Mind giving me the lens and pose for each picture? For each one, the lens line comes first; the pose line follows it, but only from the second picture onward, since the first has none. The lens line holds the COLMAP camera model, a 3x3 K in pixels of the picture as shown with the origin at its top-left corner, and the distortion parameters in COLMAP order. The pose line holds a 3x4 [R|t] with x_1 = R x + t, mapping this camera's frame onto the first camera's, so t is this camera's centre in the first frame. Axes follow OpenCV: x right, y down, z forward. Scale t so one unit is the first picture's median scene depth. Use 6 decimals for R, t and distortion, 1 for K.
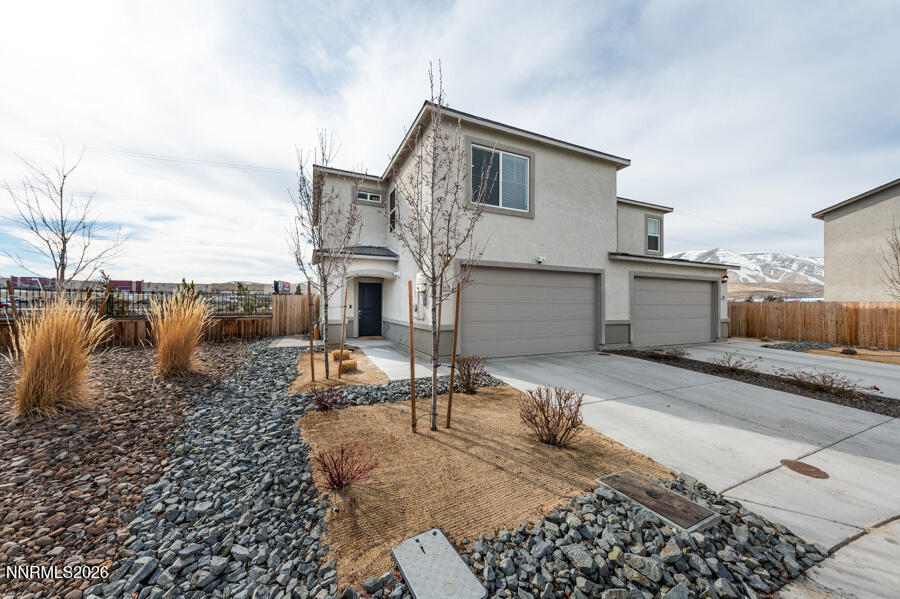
lens RADIAL K [[316.8, 0, 451.9], [0, 316.8, 301.0], [0, 0, 1]] dist [0.013273, -0.001222]
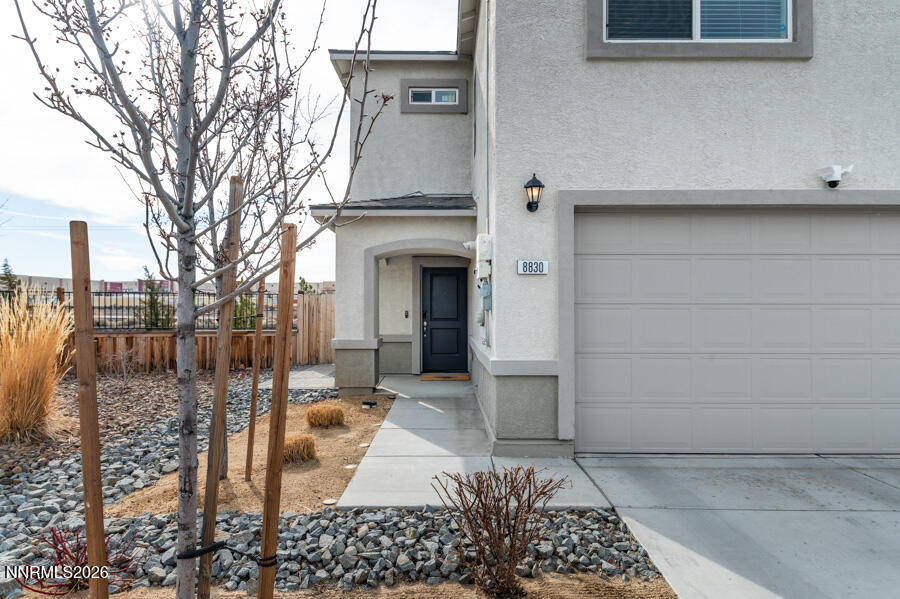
lens RADIAL K [[533.2, 0, 449.0], [0, 533.2, 304.2], [0, 0, 1]] dist [0.006618, -0.001930]
pose [[0.907126, -0.010307, -0.420734, 0.138879], [0.011685, 0.999931, 0.000698, 0.001501], [0.420698, -0.005550, 0.907184, 0.297616]]
